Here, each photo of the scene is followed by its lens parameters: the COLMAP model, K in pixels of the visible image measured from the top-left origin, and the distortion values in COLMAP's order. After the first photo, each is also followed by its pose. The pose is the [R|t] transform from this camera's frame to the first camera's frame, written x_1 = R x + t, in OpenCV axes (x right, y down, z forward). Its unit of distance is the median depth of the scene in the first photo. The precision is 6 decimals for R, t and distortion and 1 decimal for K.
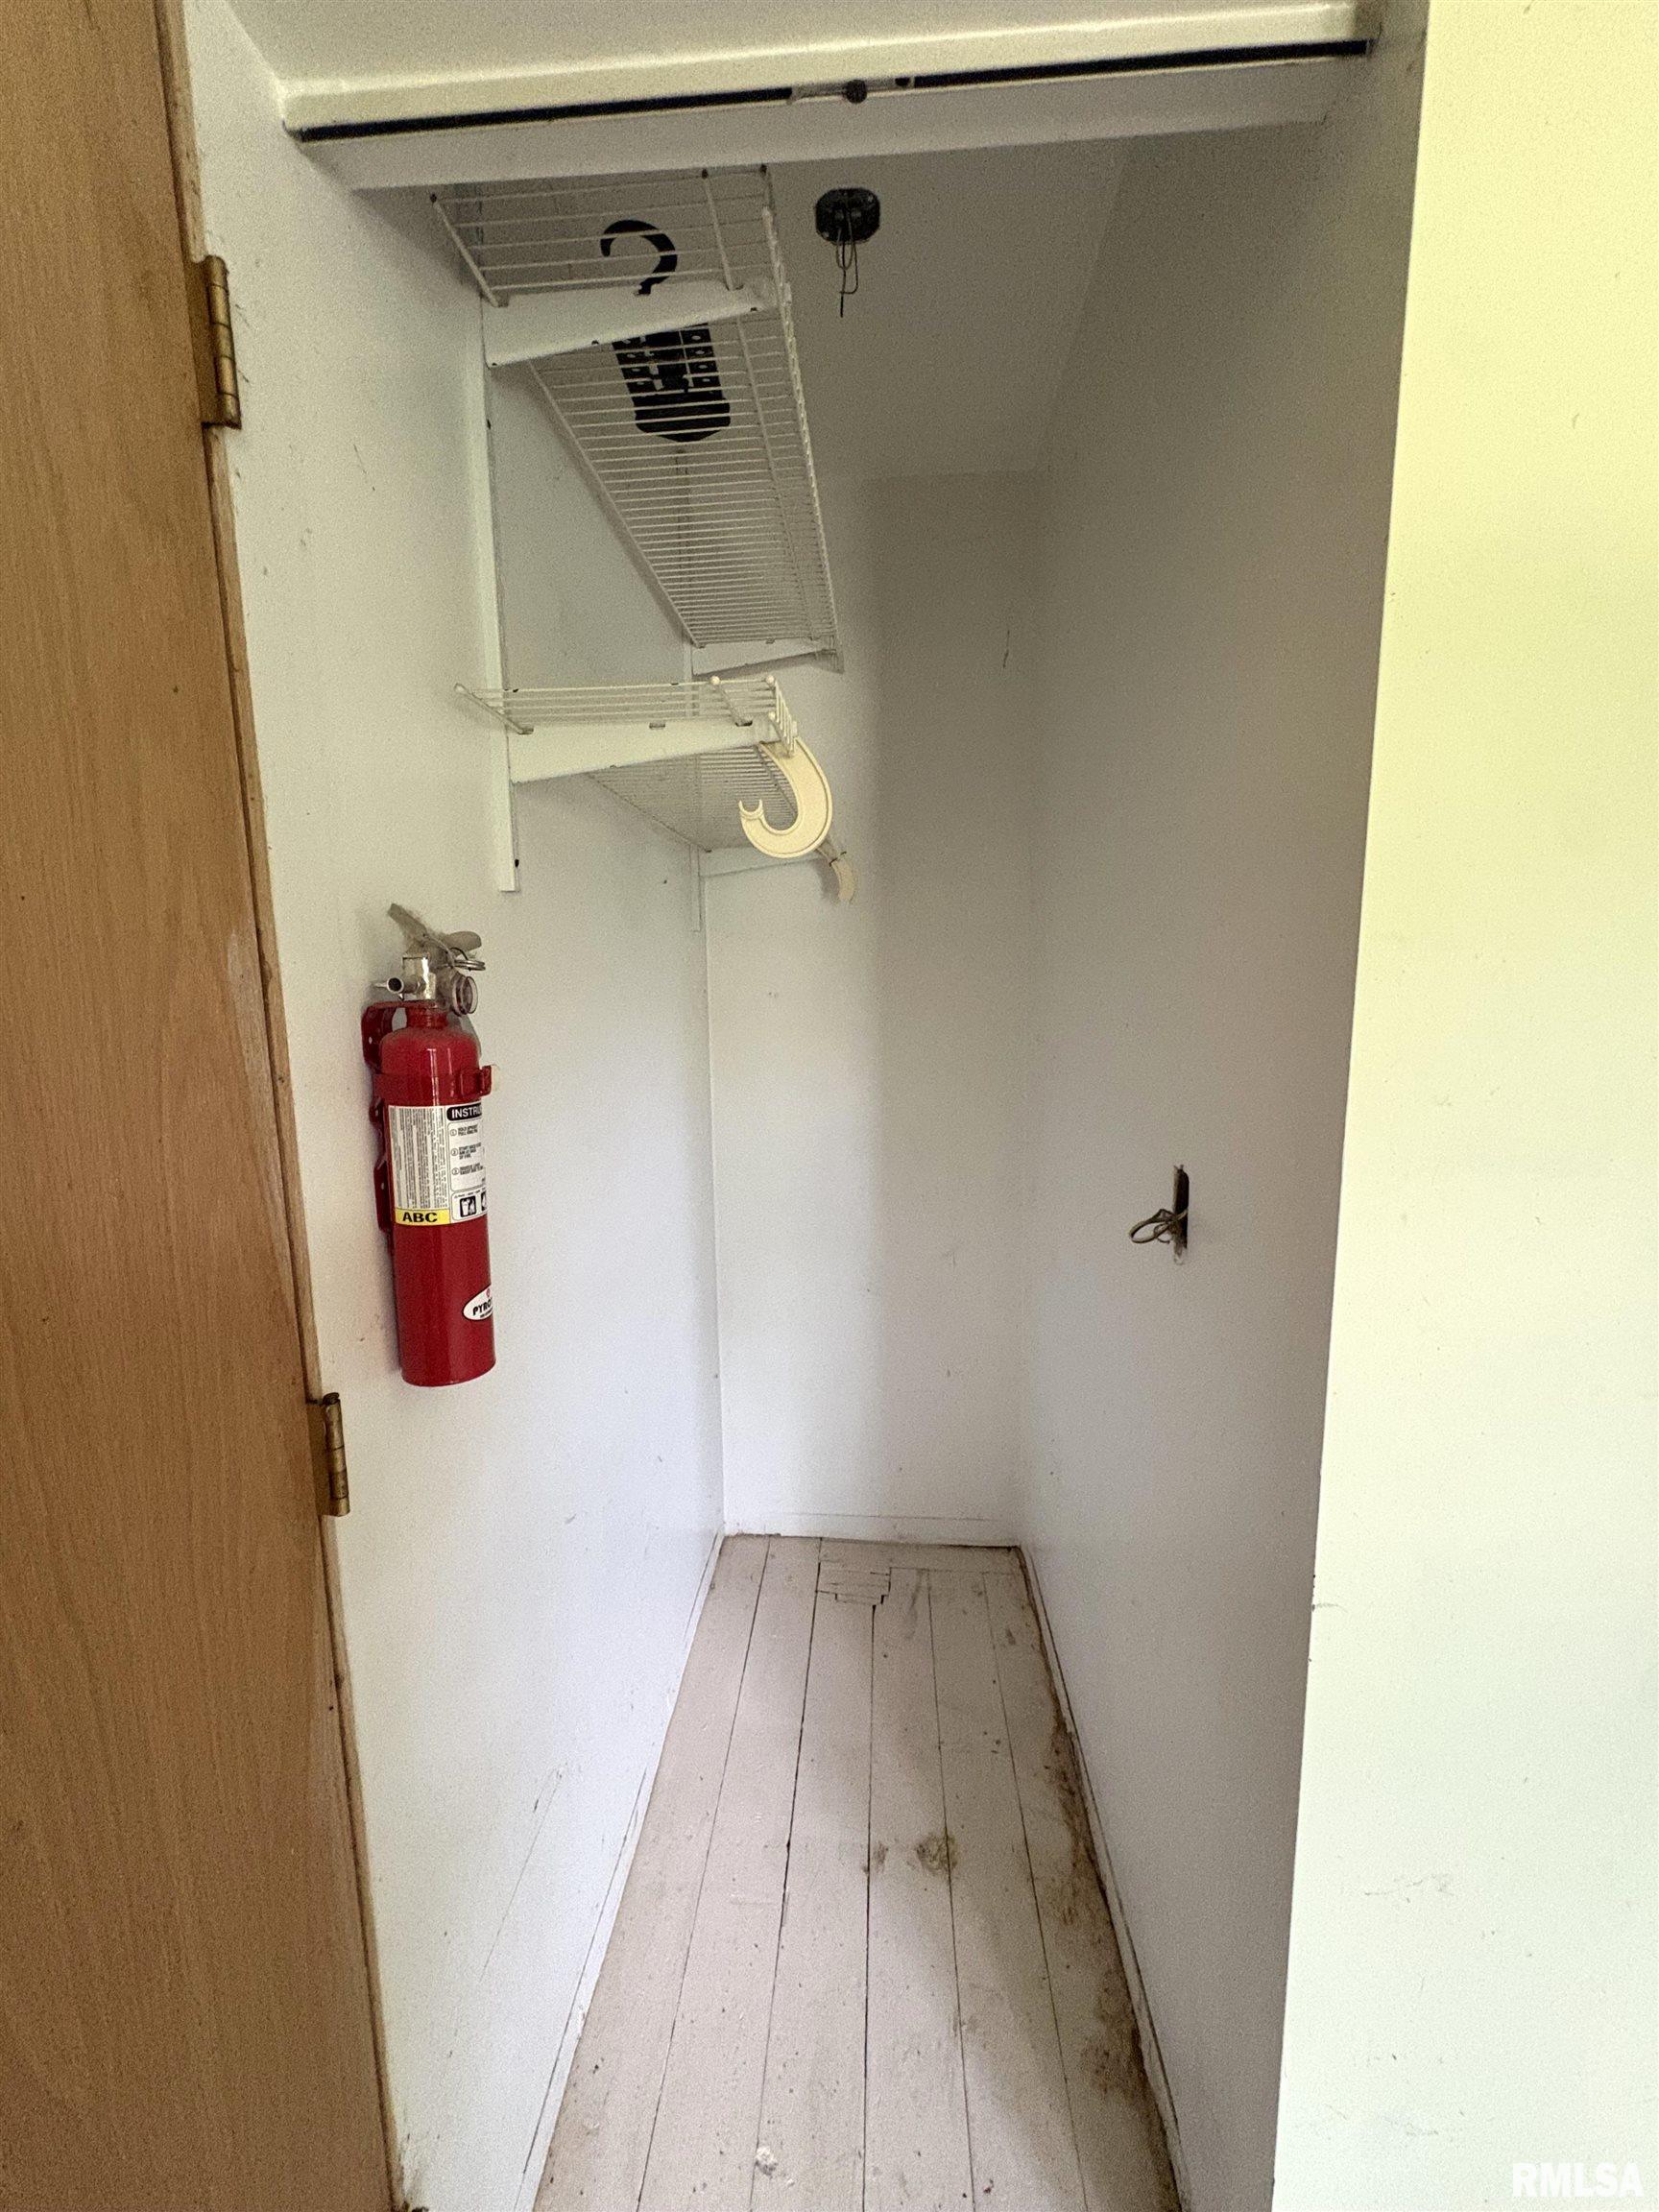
lens RADIAL K [[880.9, 0, 829.5], [0, 880.9, 1106.0], [0, 0, 1]] dist [-0.000446, 0.000249]
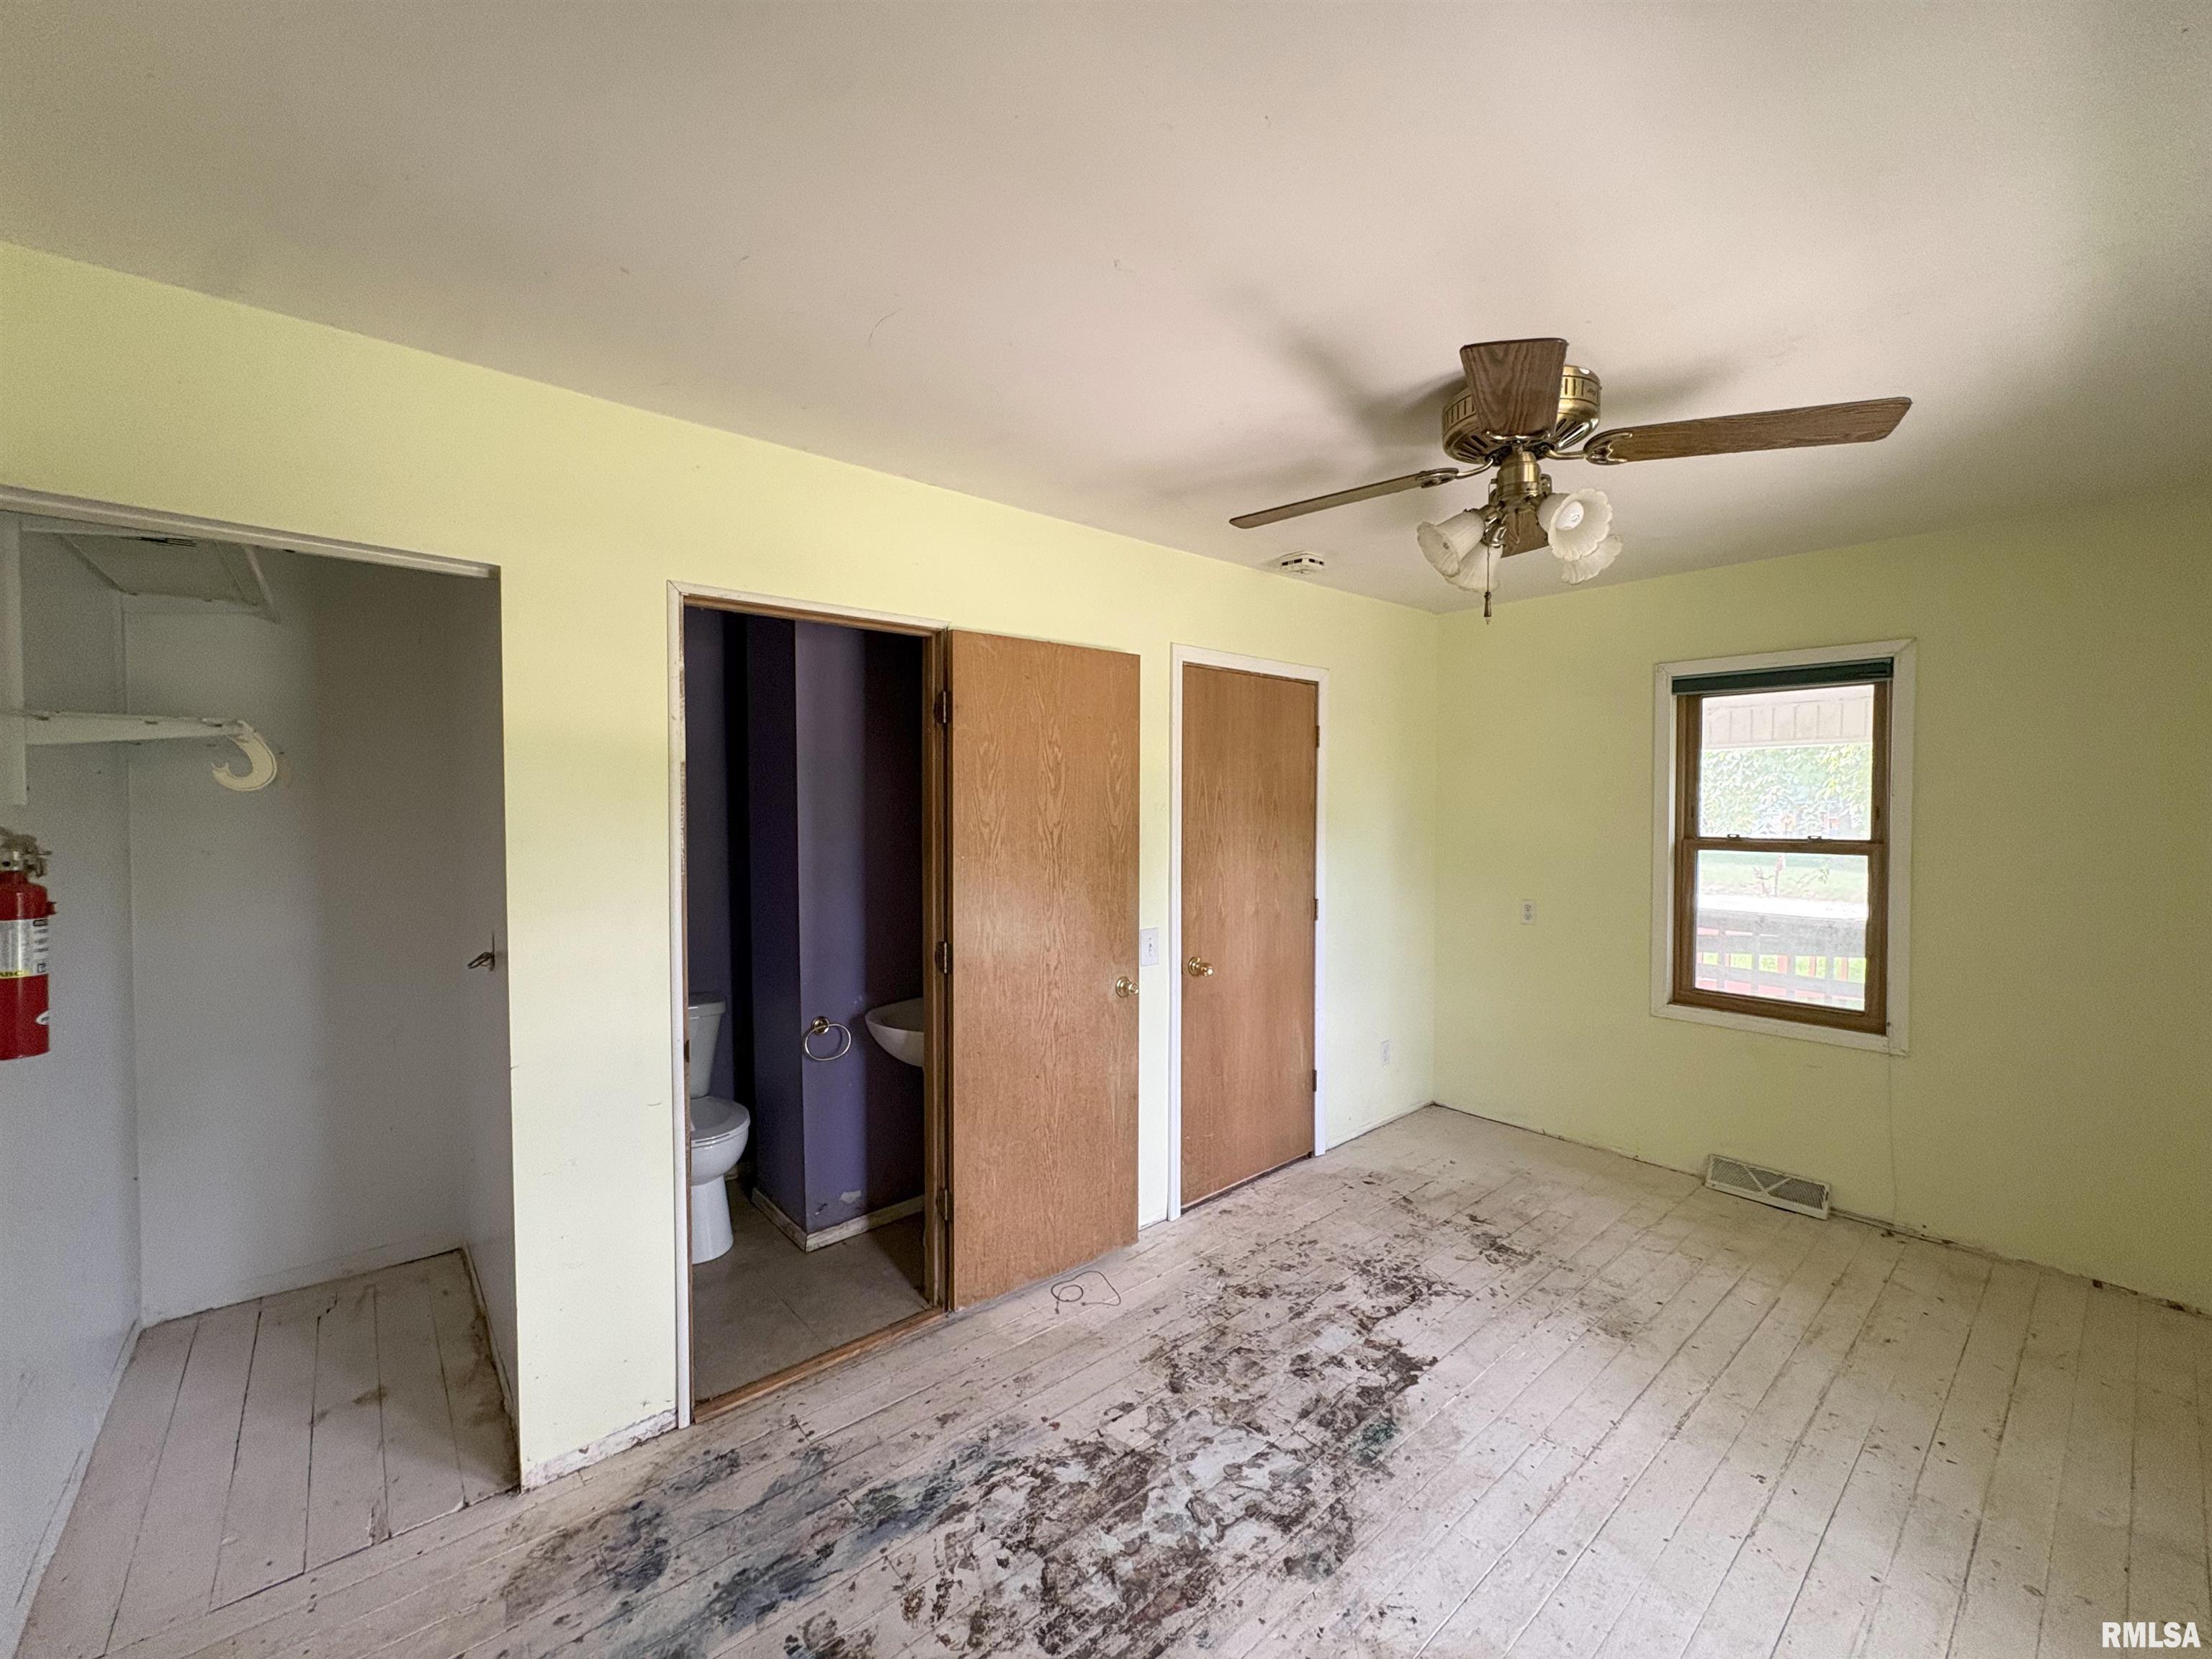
lens RADIAL K [[880.9, 0, 1106.0], [0, 880.9, 829.5], [0, 0, 1]] dist [-0.000446, 0.000249]
pose [[0.715405, -0.006530, 0.698680, -0.029919], [0.091695, 0.992186, -0.084616, 0.095915], [-0.692668, 0.124600, 0.710413, -1.109799]]
